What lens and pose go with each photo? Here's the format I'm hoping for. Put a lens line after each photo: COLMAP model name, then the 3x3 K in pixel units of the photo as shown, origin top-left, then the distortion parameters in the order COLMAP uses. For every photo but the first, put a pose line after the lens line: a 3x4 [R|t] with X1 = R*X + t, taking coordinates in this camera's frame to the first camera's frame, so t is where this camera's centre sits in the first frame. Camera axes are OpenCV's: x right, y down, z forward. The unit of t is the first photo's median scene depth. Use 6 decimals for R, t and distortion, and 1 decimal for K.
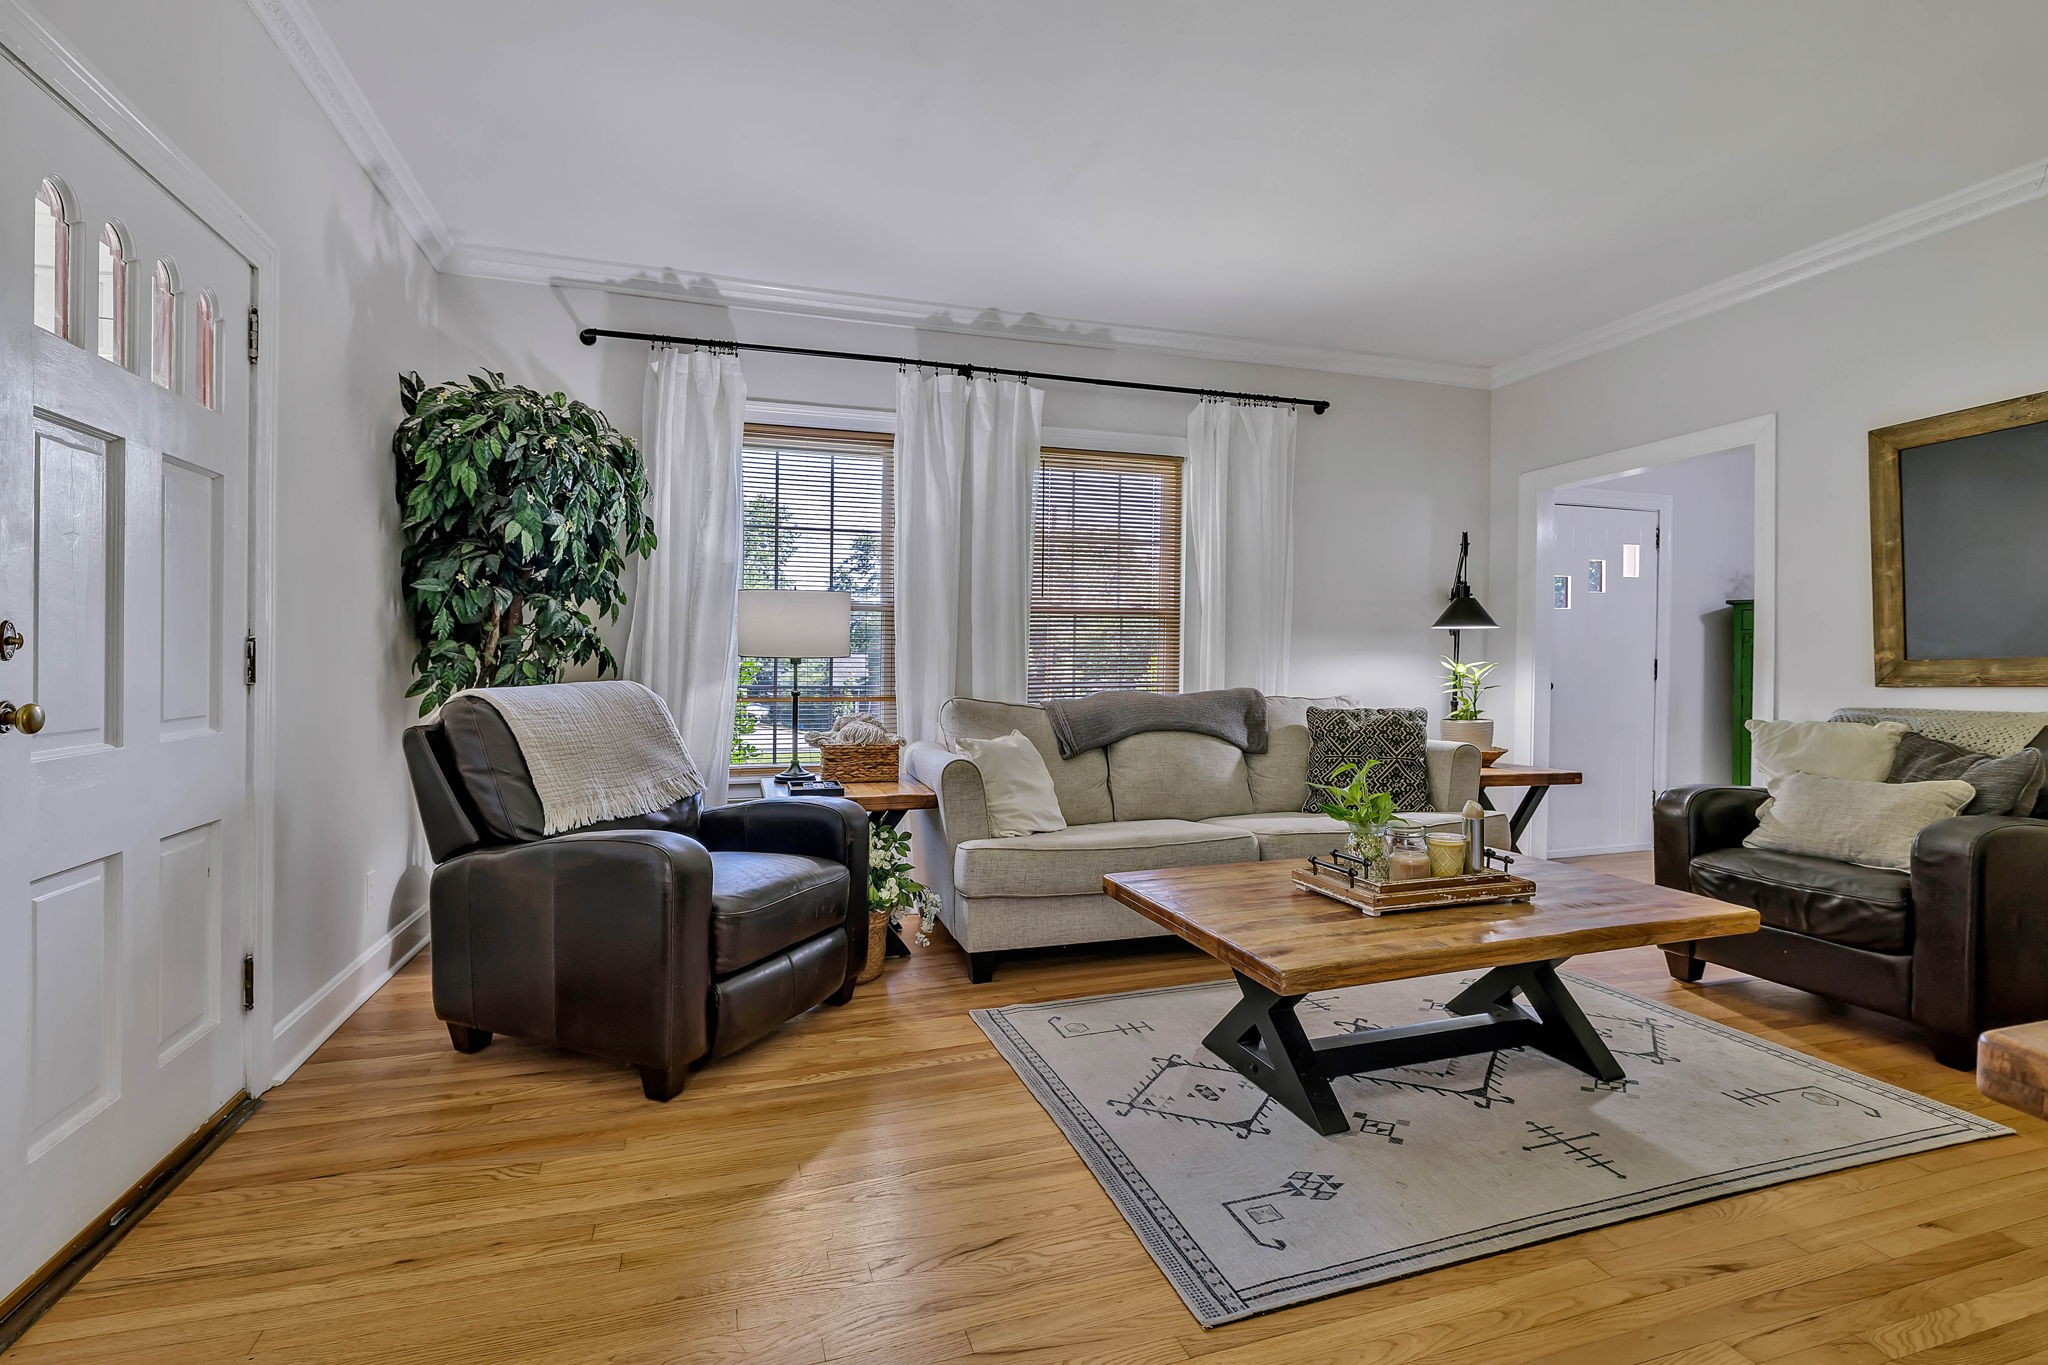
lens RADIAL K [[949.3, 0, 1024.5], [0, 949.3, 667.4], [0, 0, 1]] dist [0.001308, 0.000425]
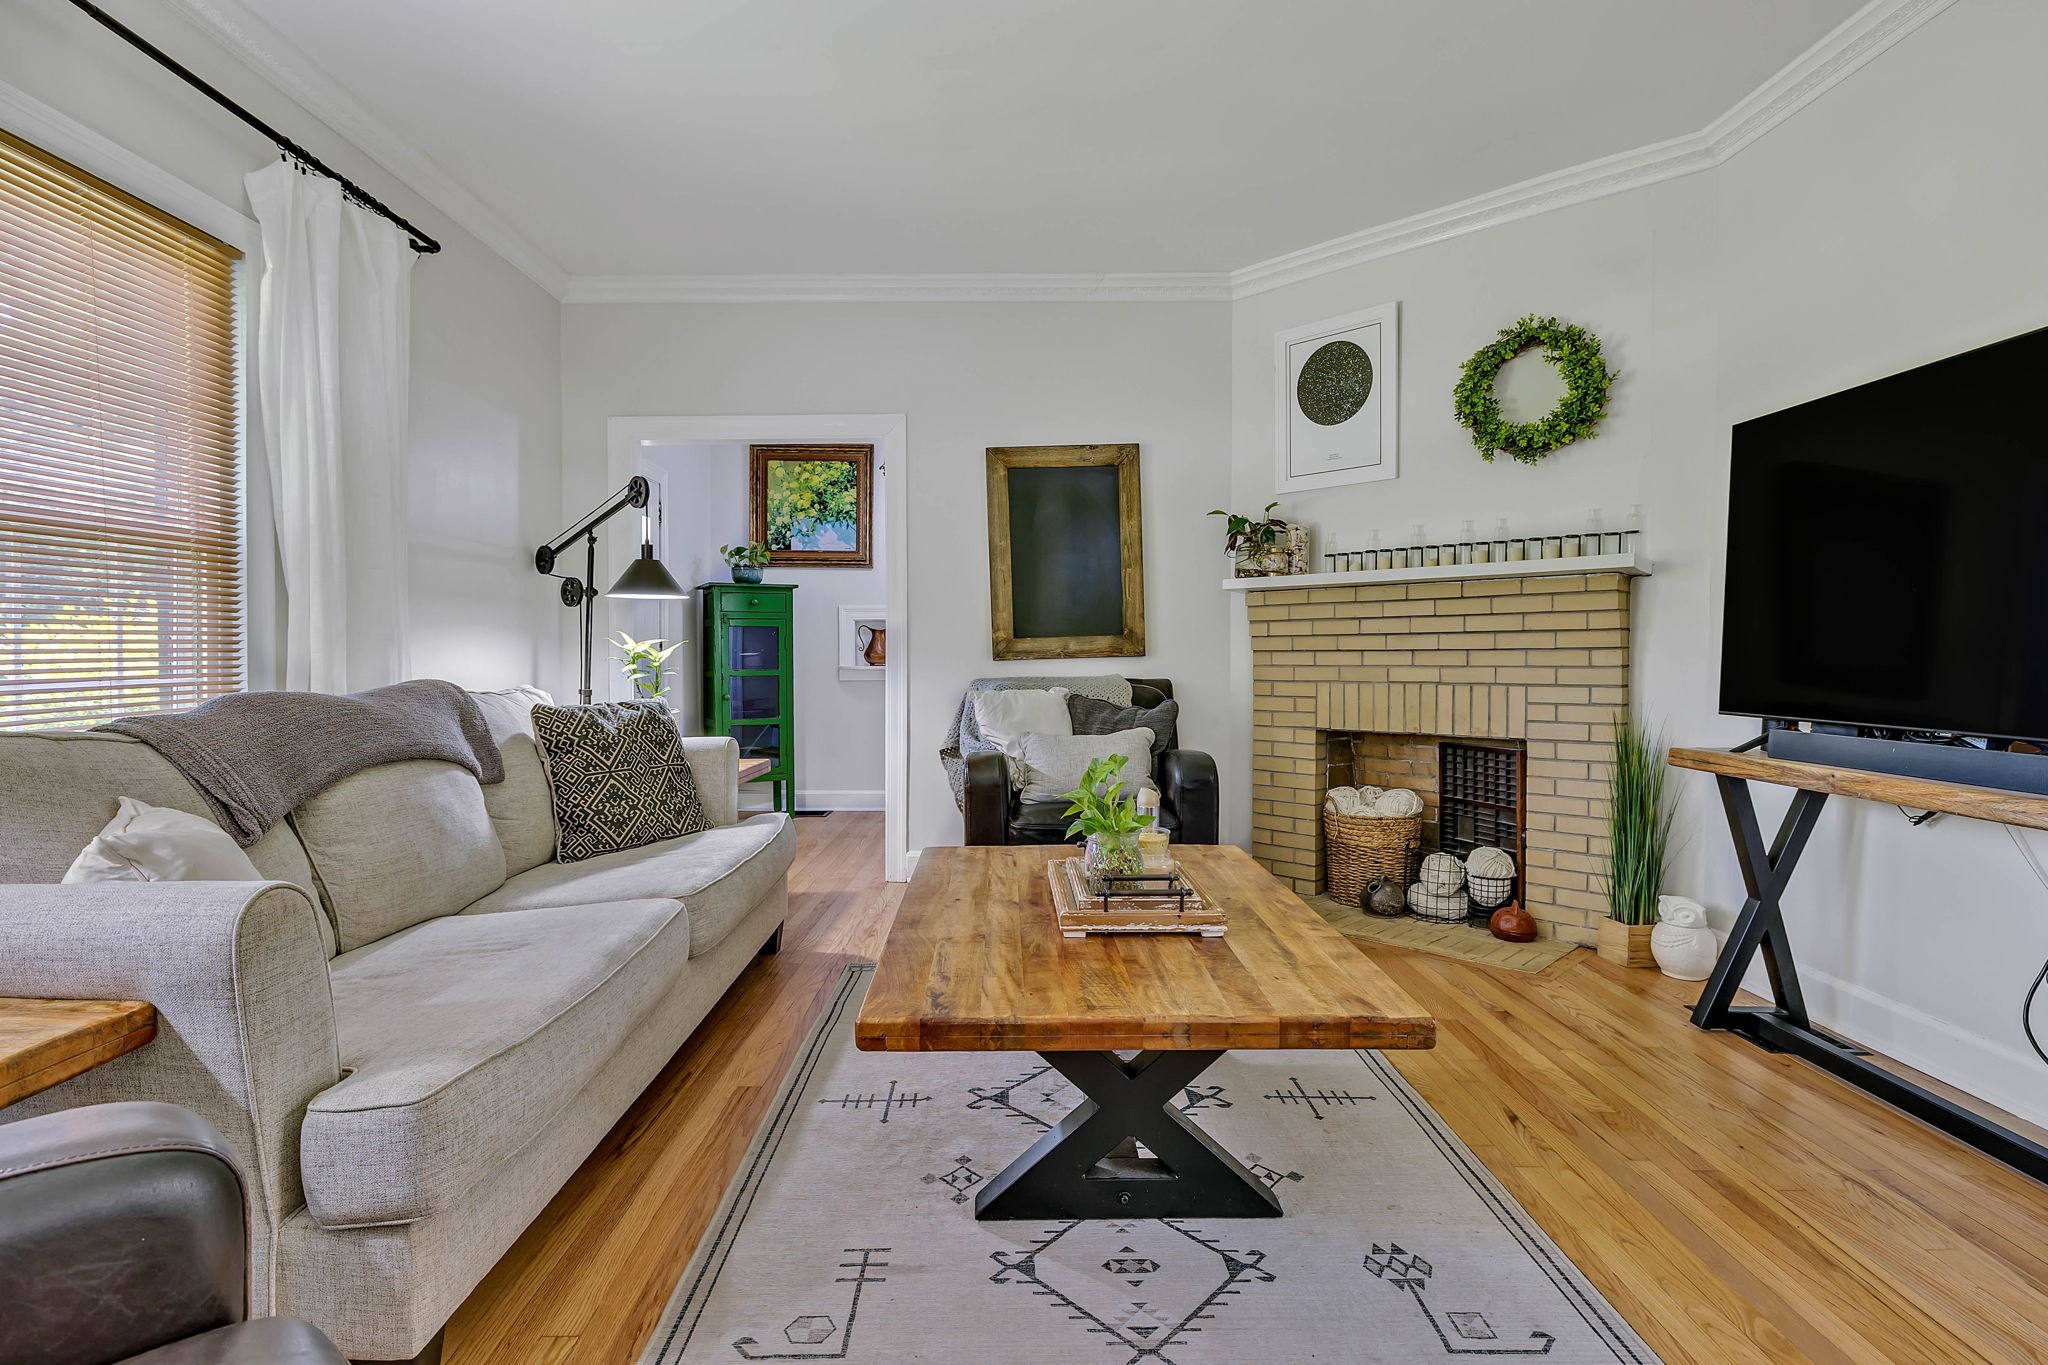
lens RADIAL K [[1019.1, 0, 1004.3], [0, 1019.1, 684.0], [0, 0, 1]] dist [-0.007278, -0.000943]
pose [[0.314638, -0.034823, 0.948573, -0.366645], [0.006785, 0.999384, 0.034438, 0.006330], [-0.949187, -0.004400, 0.314681, 0.621916]]
